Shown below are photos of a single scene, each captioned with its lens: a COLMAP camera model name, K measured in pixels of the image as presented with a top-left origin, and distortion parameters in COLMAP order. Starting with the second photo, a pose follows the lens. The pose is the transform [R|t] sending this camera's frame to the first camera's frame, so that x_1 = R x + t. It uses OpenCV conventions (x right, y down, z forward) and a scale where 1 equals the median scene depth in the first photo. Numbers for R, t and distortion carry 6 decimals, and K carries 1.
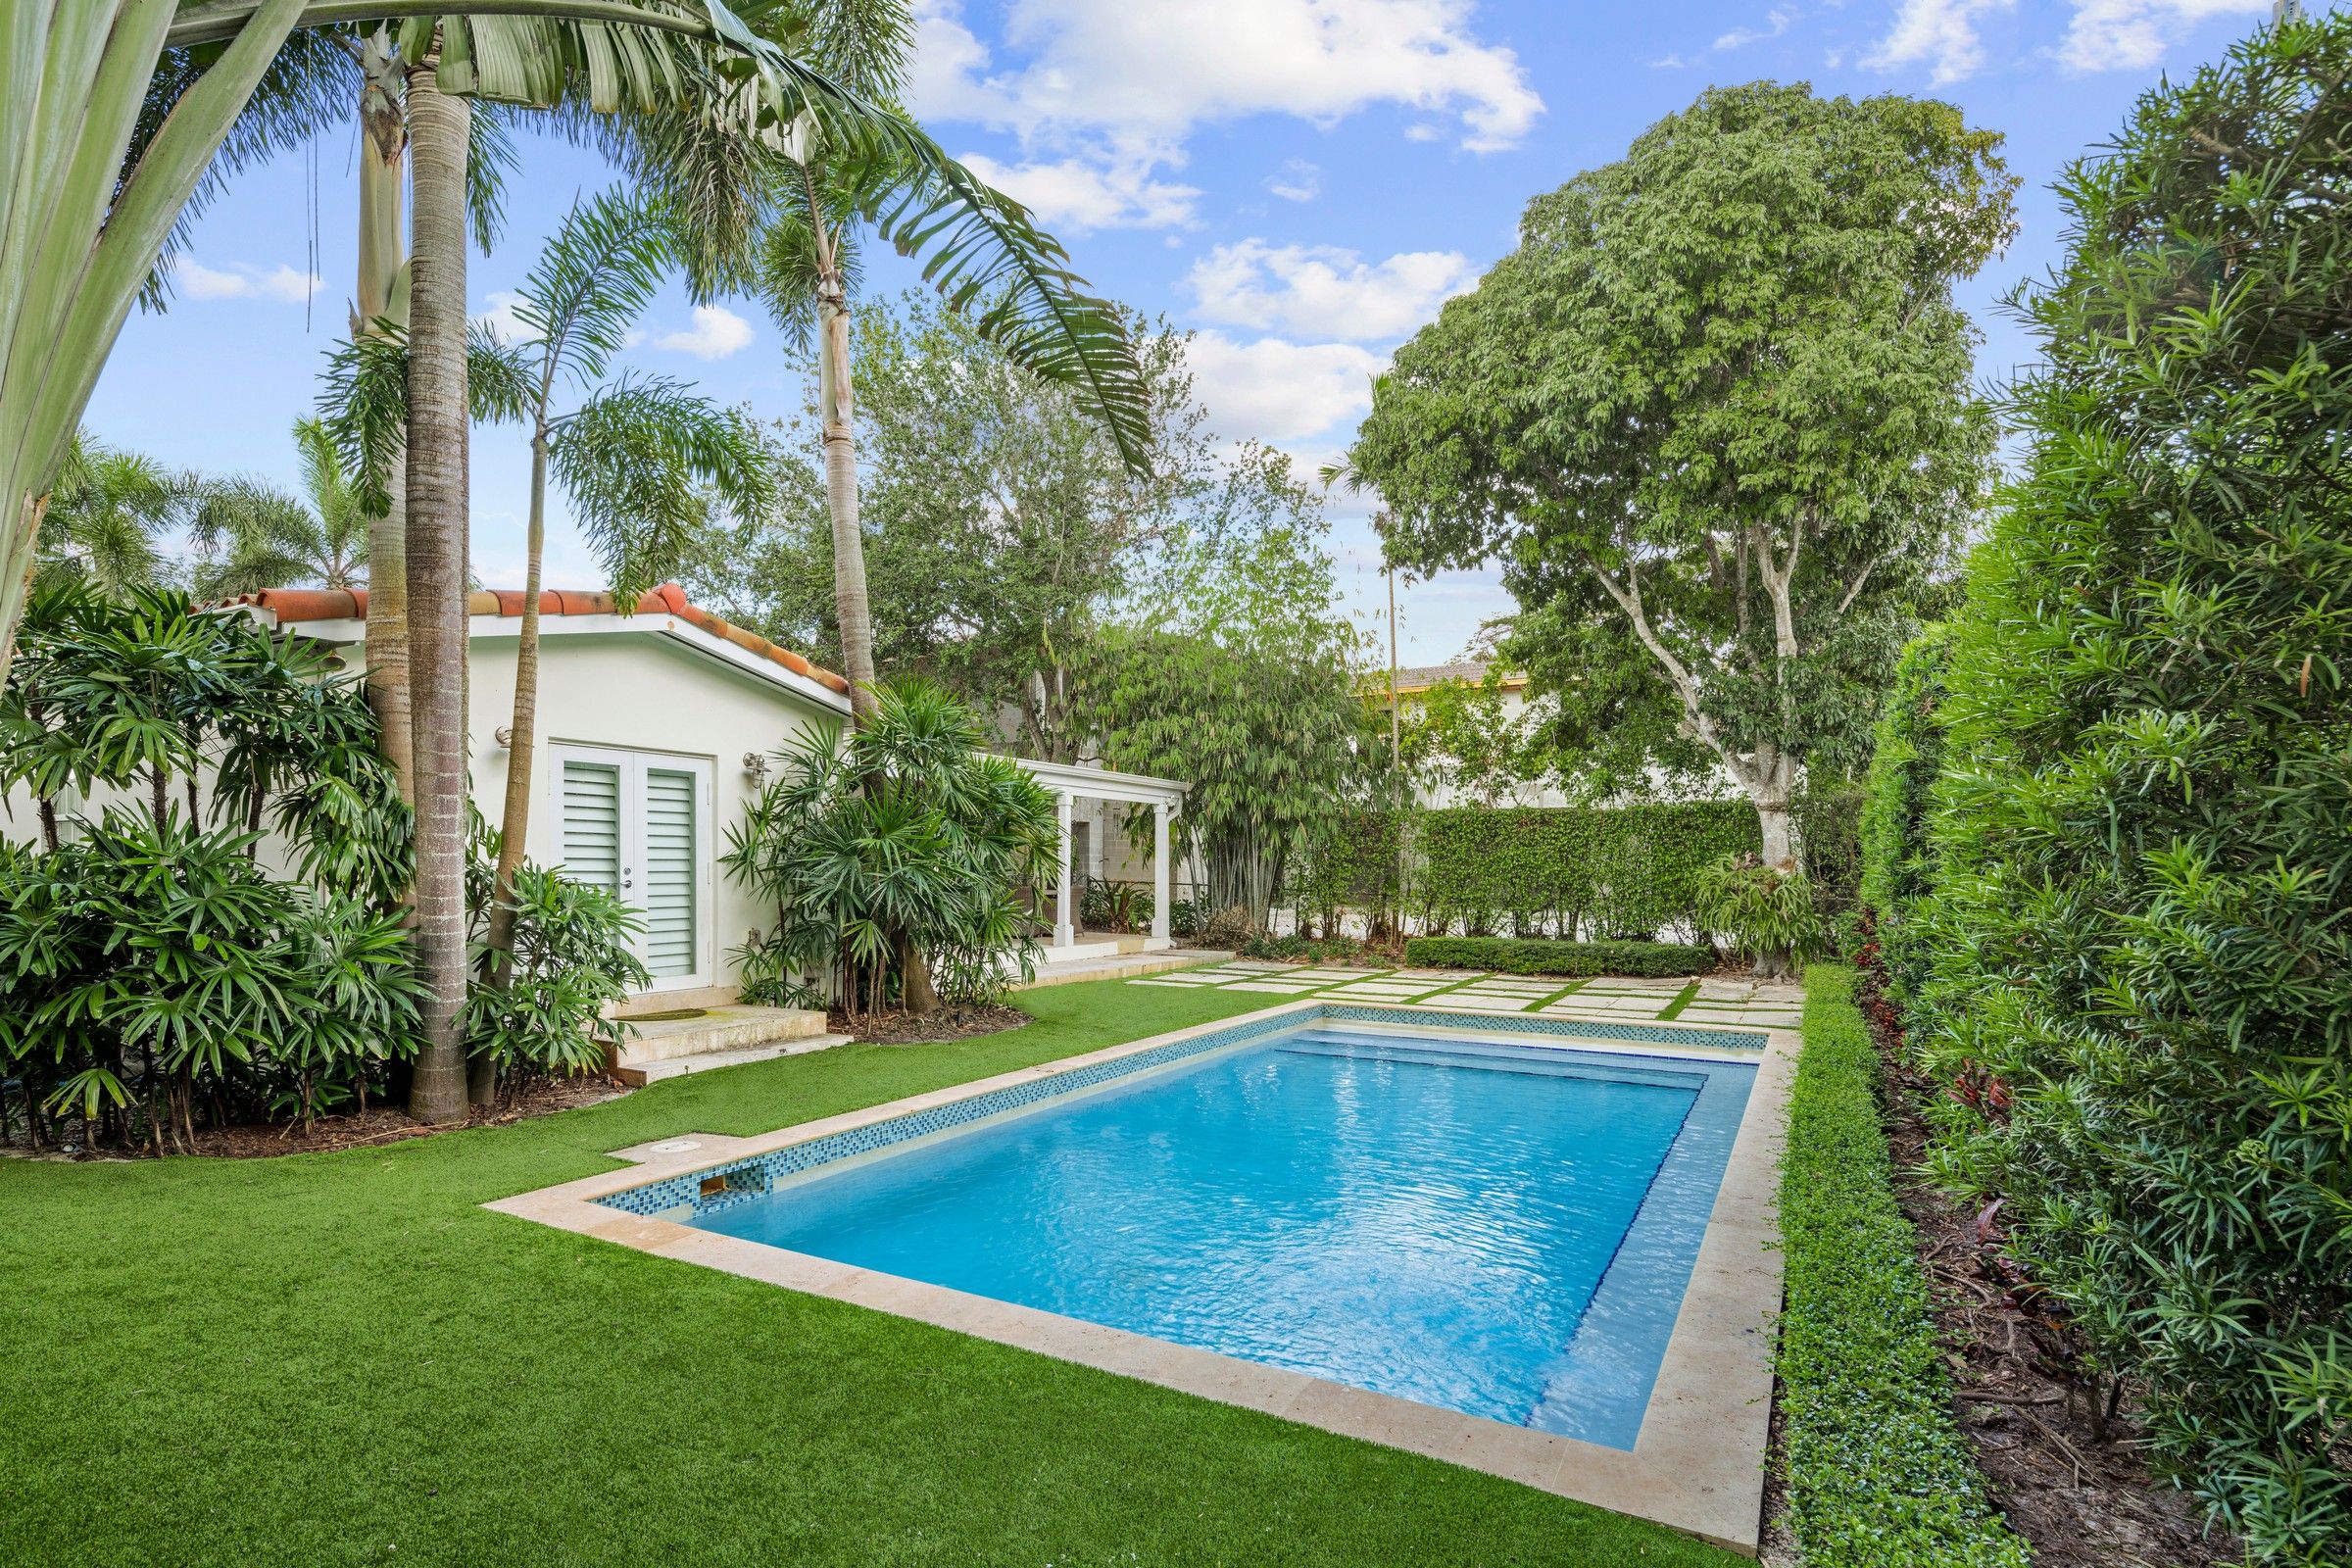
lens RADIAL K [[1135.3, 0, 1163.1], [0, 1135.3, 788.9], [0, 0, 1]] dist [-0.001474, -0.000905]
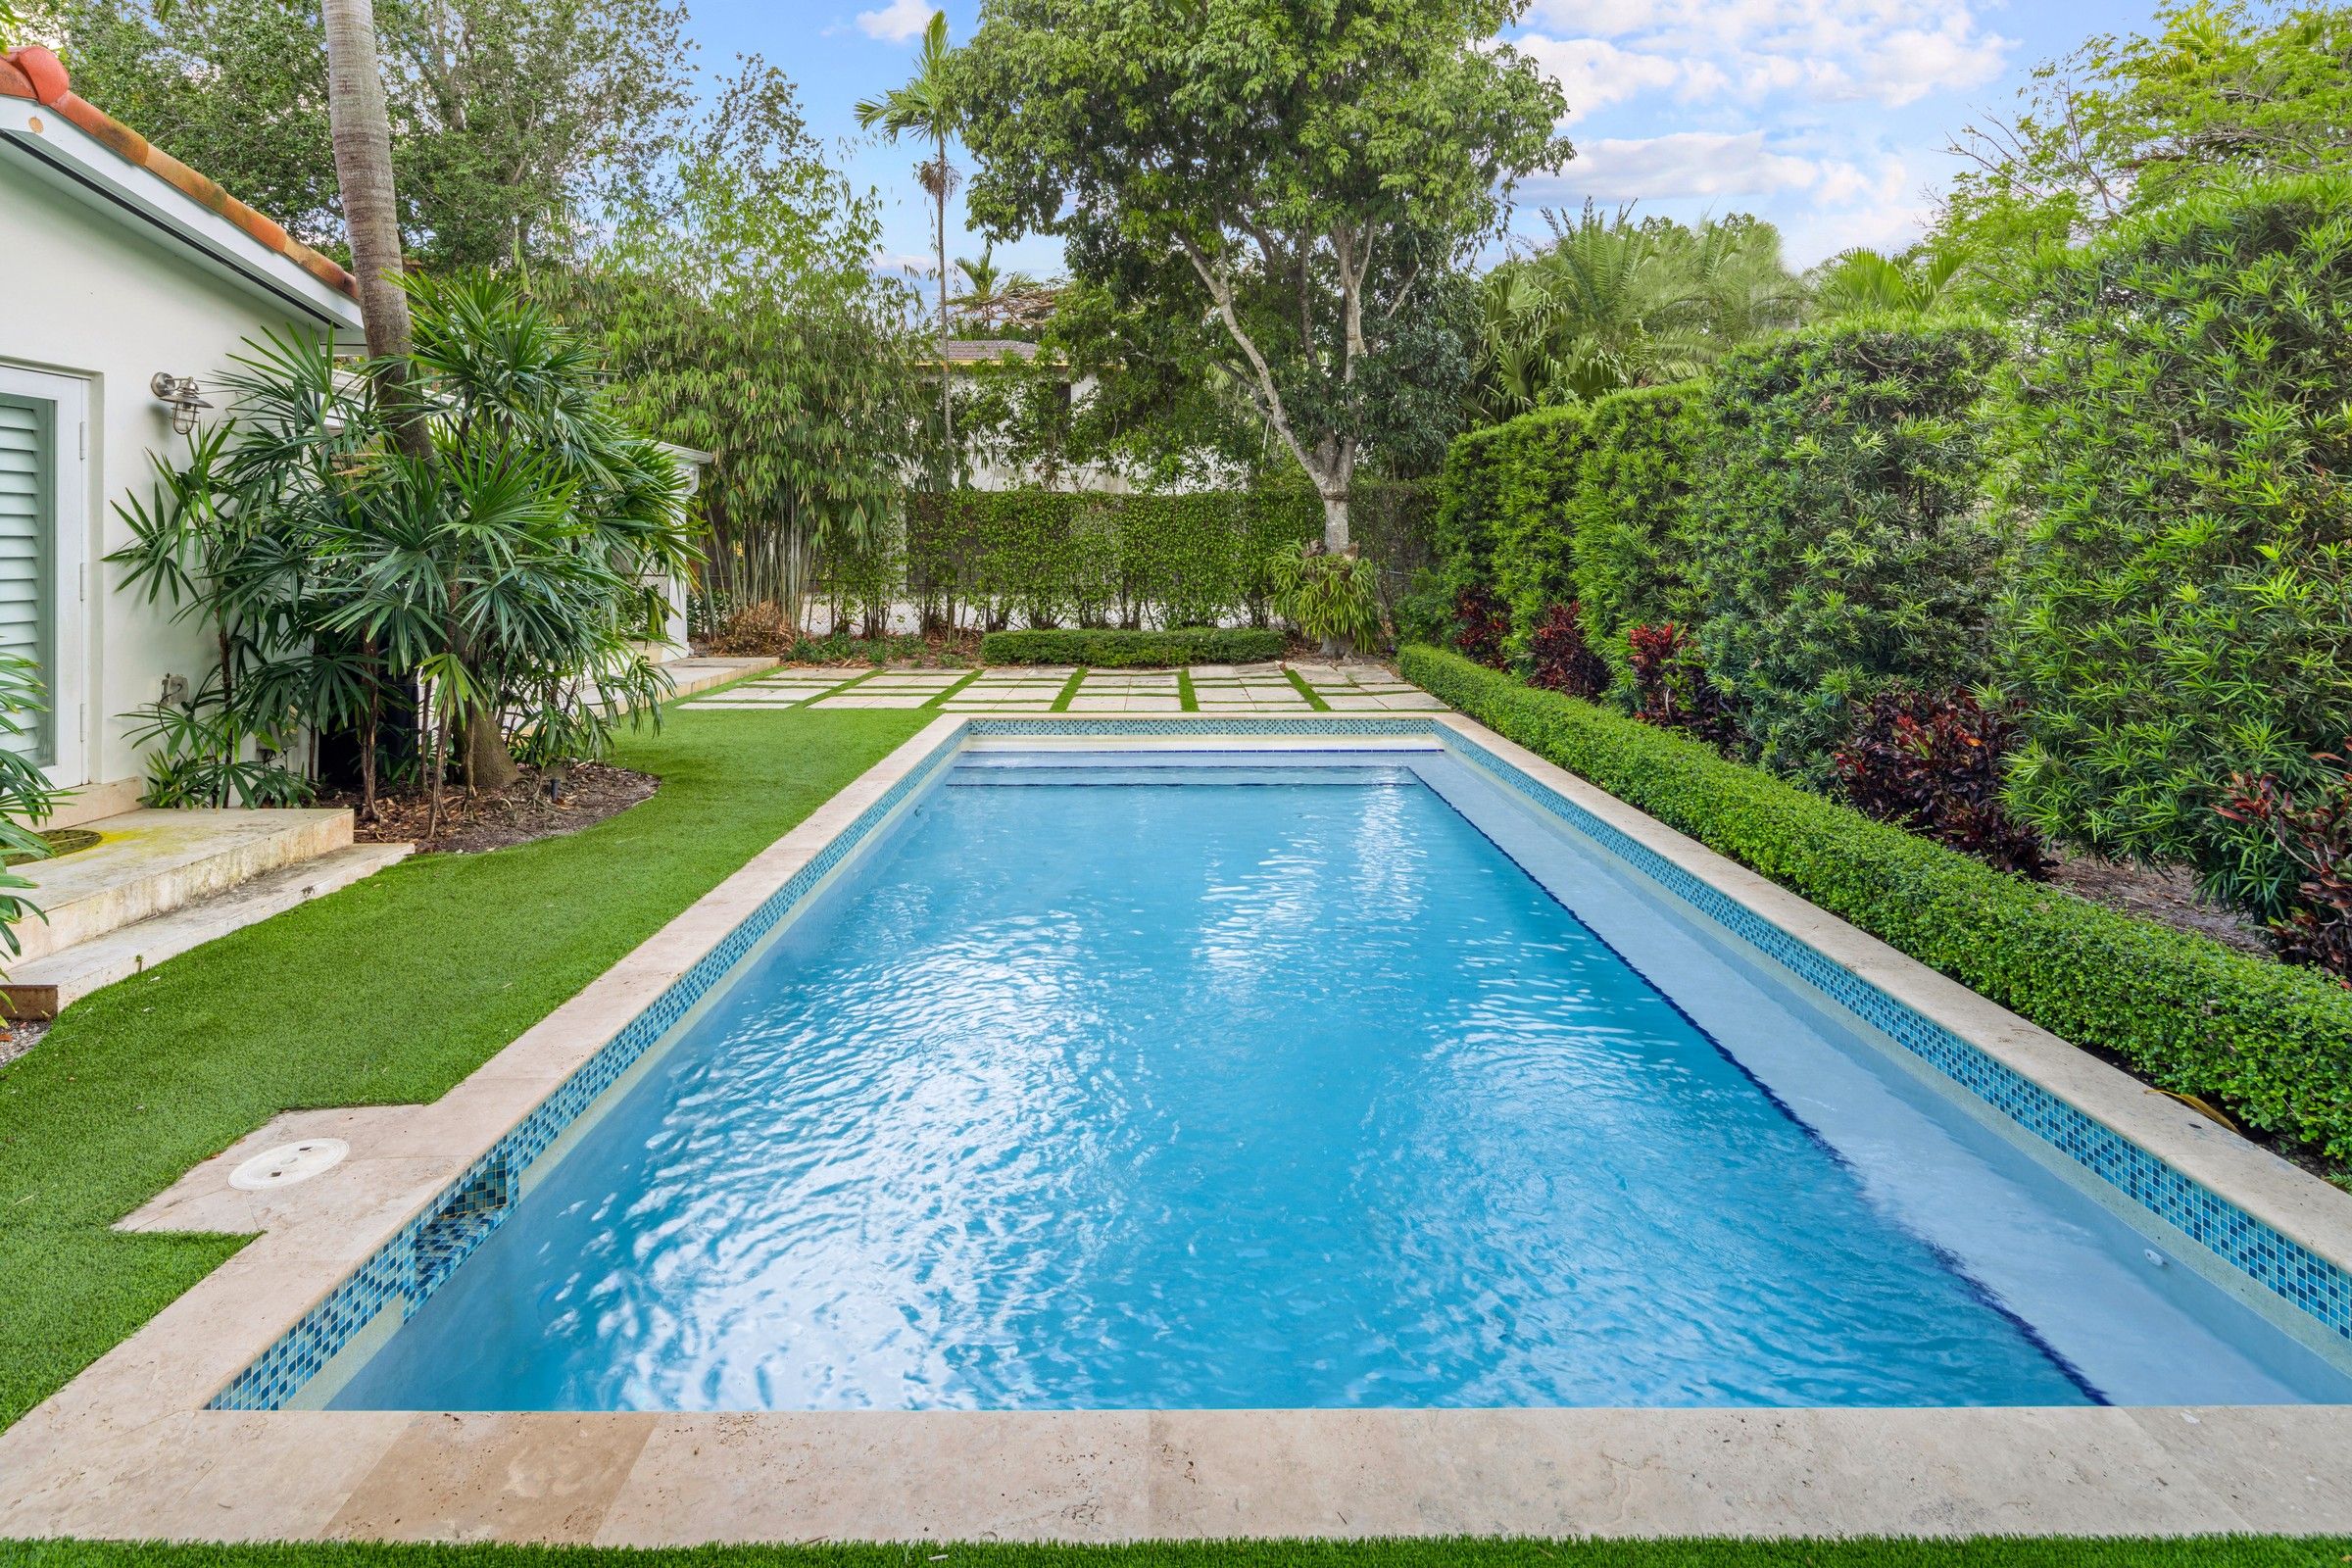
lens RADIAL K [[1155.2, 0, 1168.3], [0, 1155.2, 478.5], [0, 0, 1]] dist [-0.002066, -0.000331]
pose [[0.868469, 0.026538, 0.495032, -0.146499], [-0.030463, 0.999536, -0.000141, 0.004613], [-0.494806, -0.014957, 0.868875, 0.160872]]
